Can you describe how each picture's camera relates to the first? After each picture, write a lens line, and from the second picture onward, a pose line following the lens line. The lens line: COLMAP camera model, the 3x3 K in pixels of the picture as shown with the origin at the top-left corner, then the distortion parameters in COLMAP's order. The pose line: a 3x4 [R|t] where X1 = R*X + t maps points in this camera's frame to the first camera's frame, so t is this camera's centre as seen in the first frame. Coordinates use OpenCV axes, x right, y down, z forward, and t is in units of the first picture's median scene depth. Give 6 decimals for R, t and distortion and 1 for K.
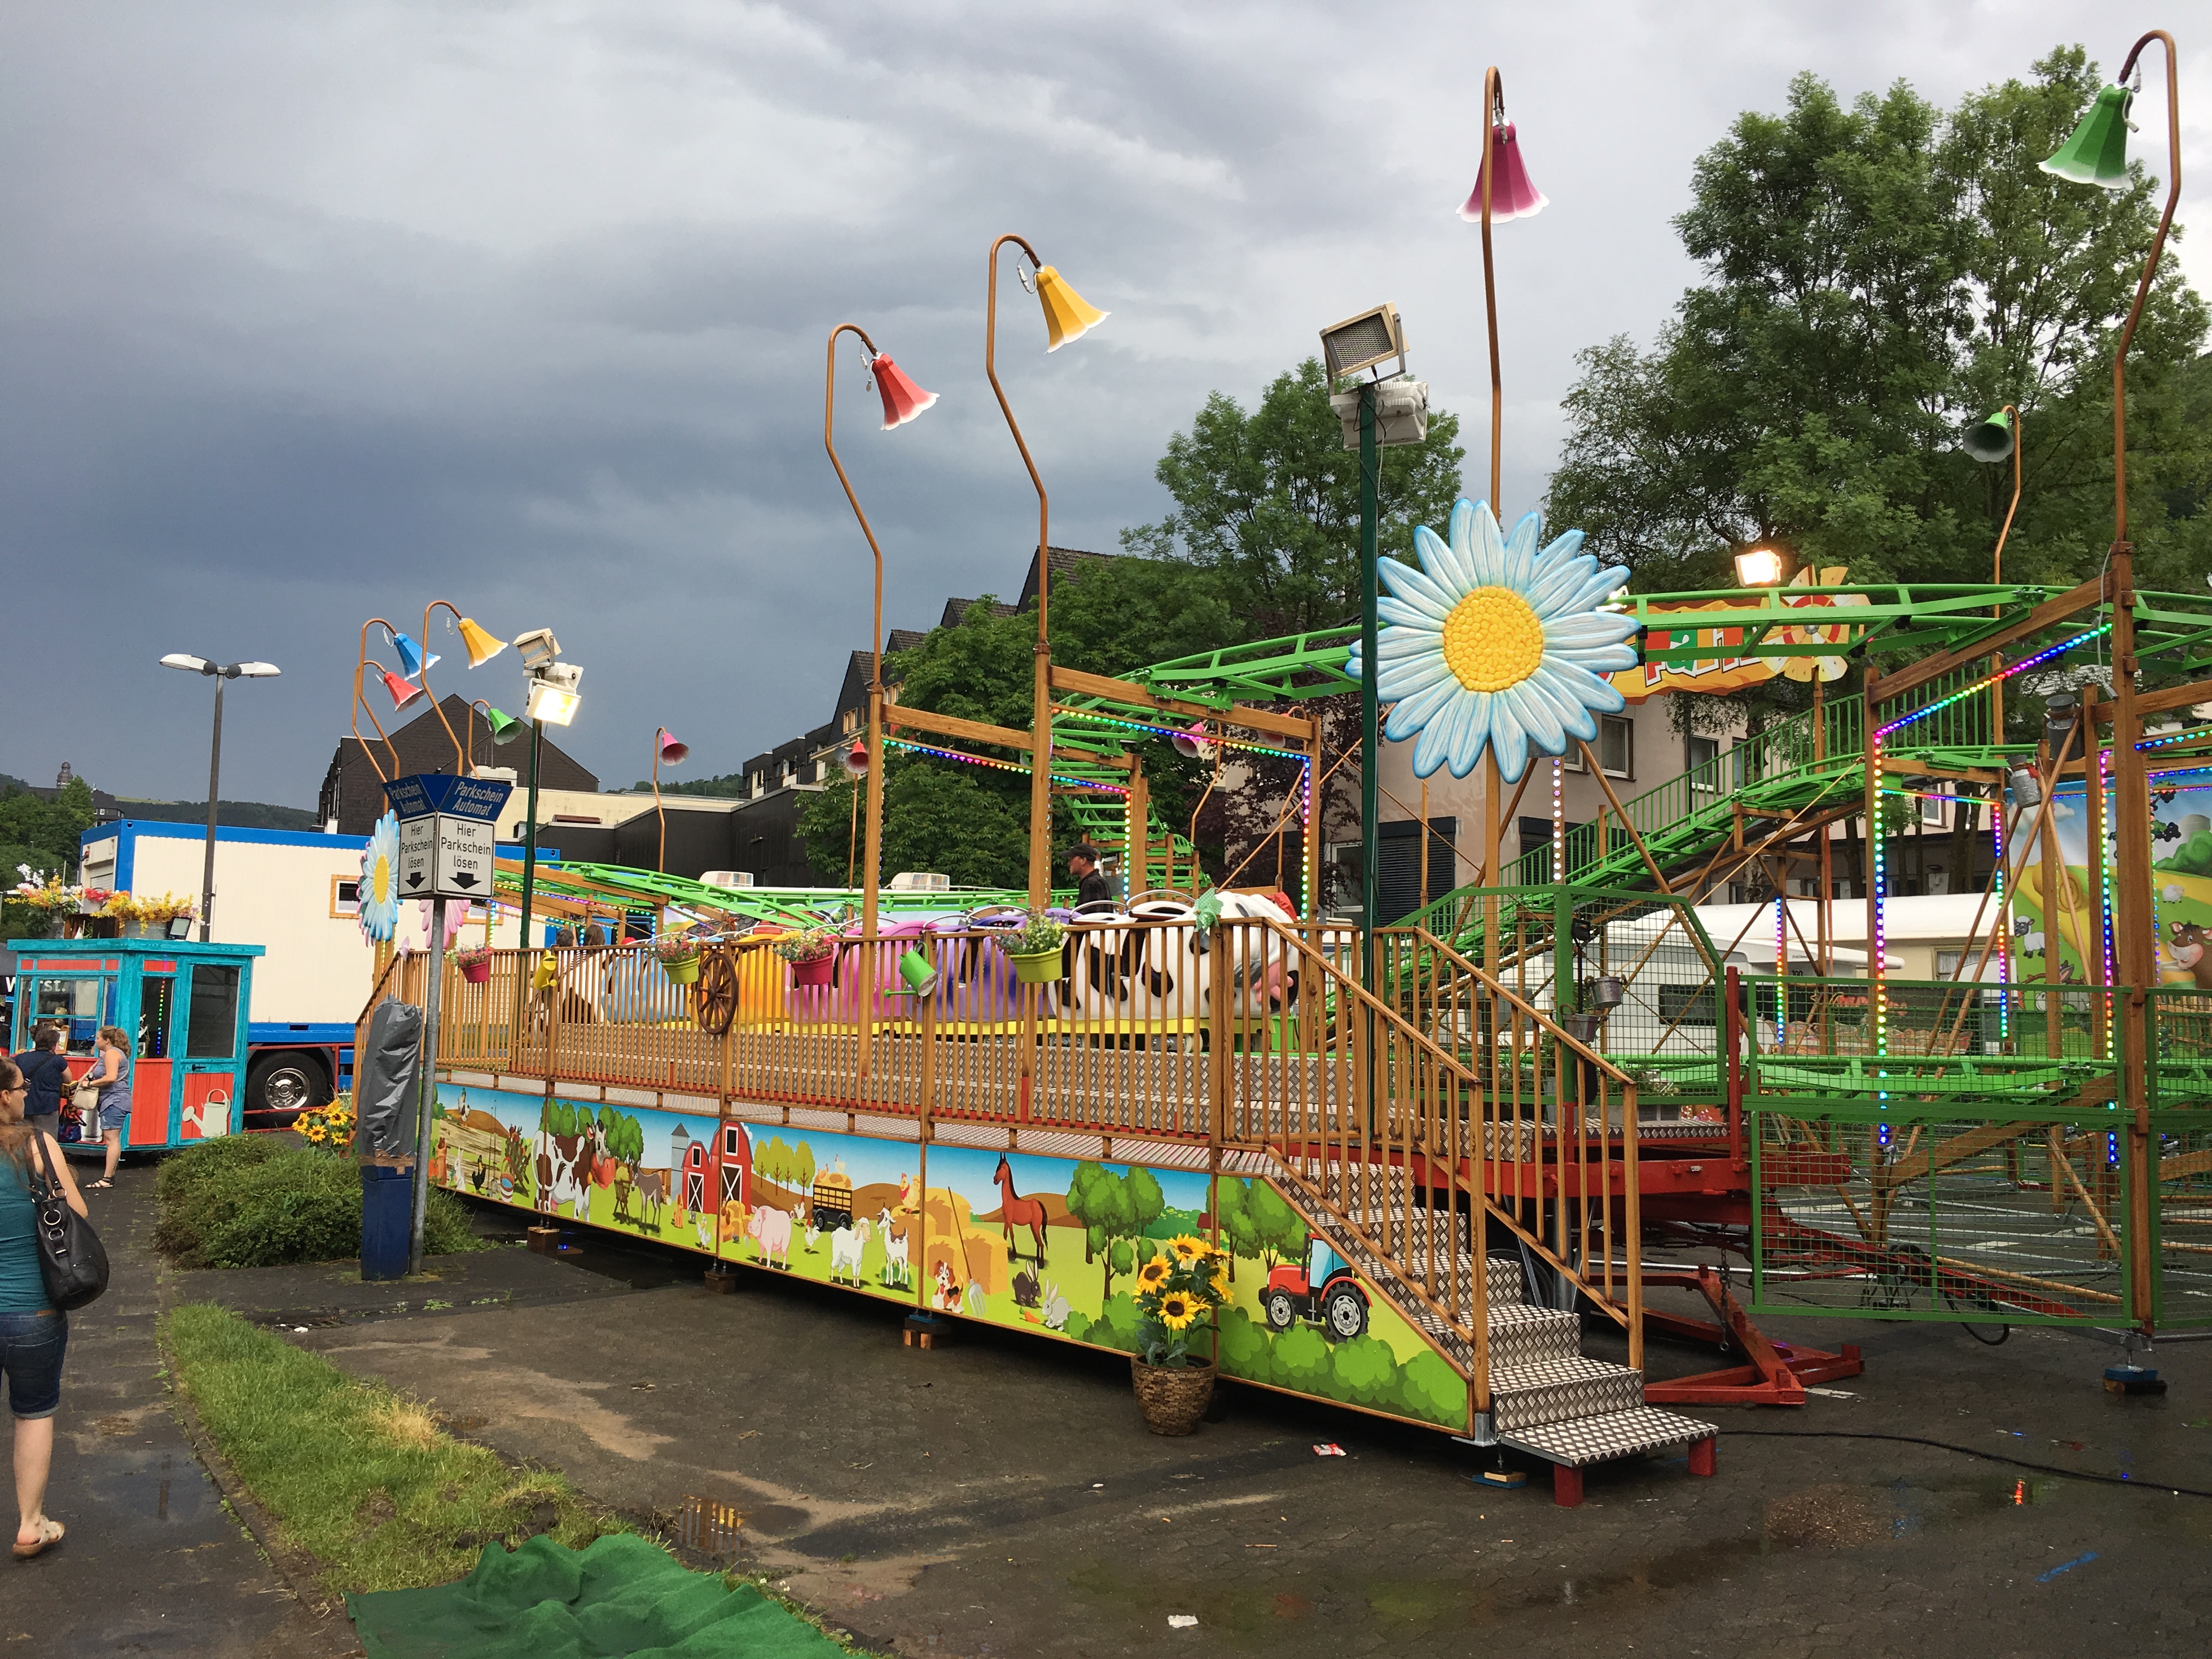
lens RADIAL K [[1855.5, 0, 1106.3], [0, 1855.5, 823.7], [0, 0, 1]] dist [0.038475, -0.054979]
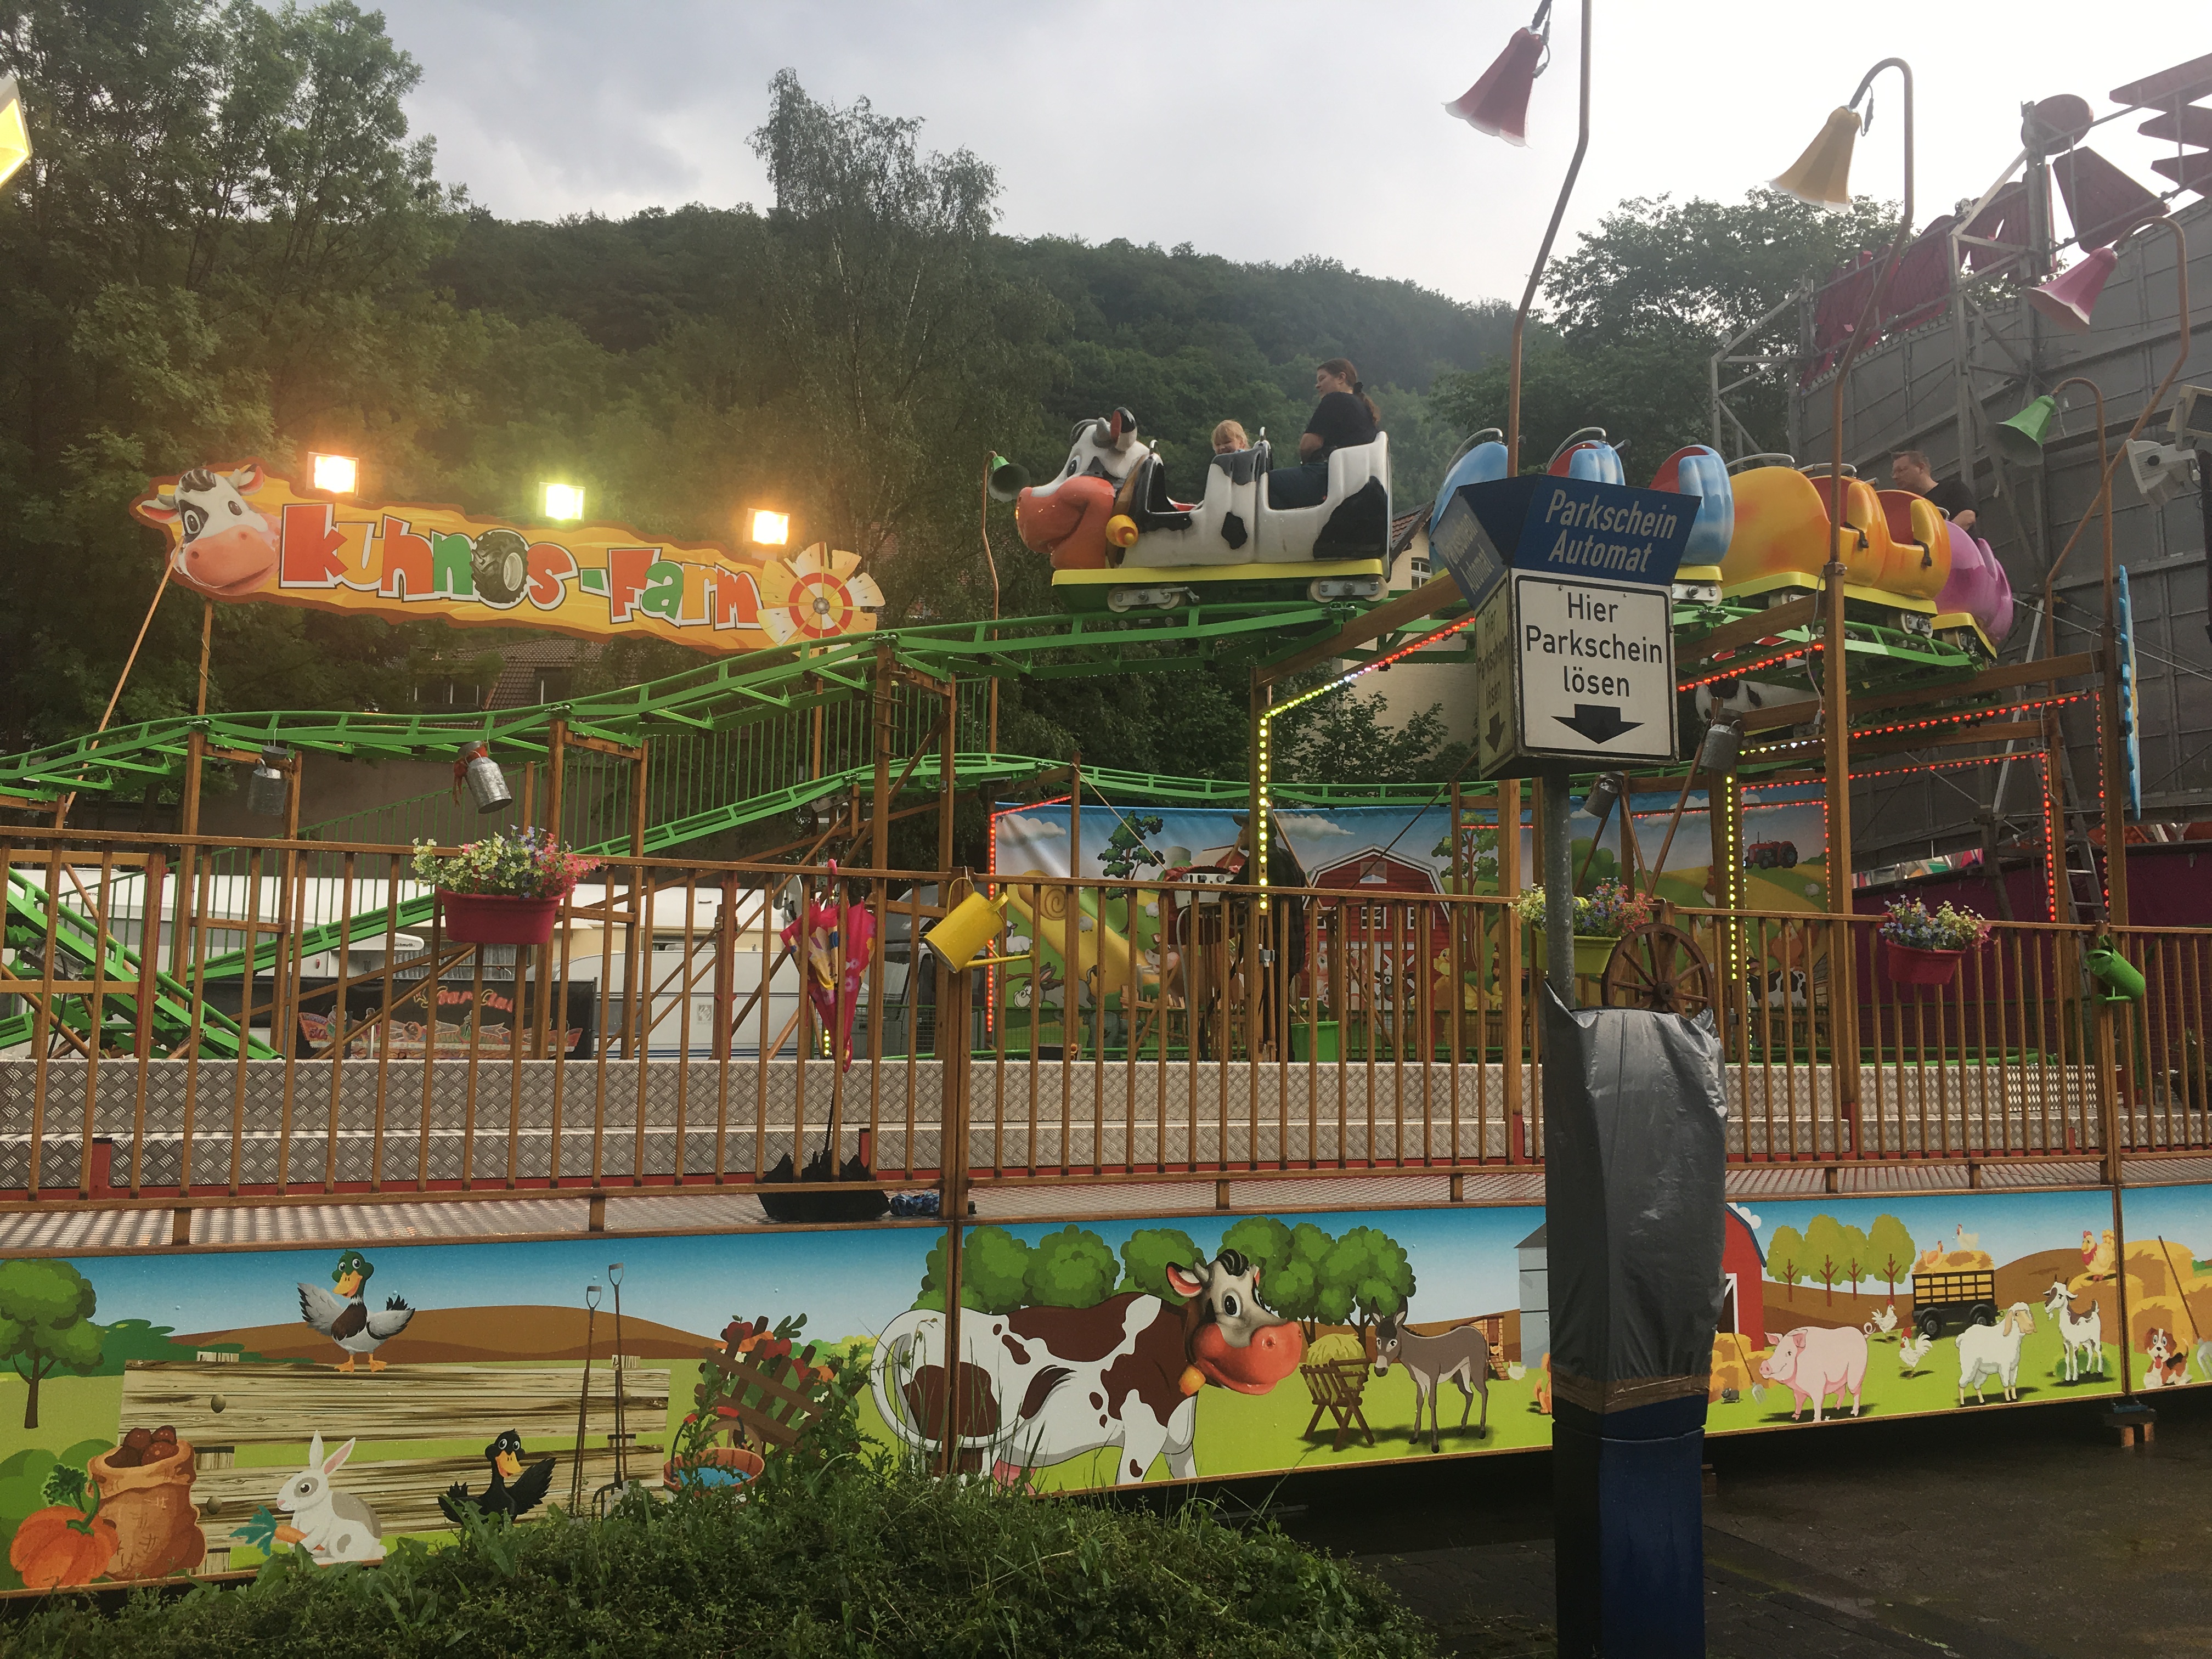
lens RADIAL K [[1855.5, 0, 1102.6], [0, 1855.5, 826.6], [0, 0, 1]] dist [0.038475, -0.054979]
pose [[0.261033, 0.091570, 0.960977, -0.890039], [-0.099085, 0.992774, -0.067686, 0.103375], [-0.960231, -0.077550, 0.268220, 1.087001]]
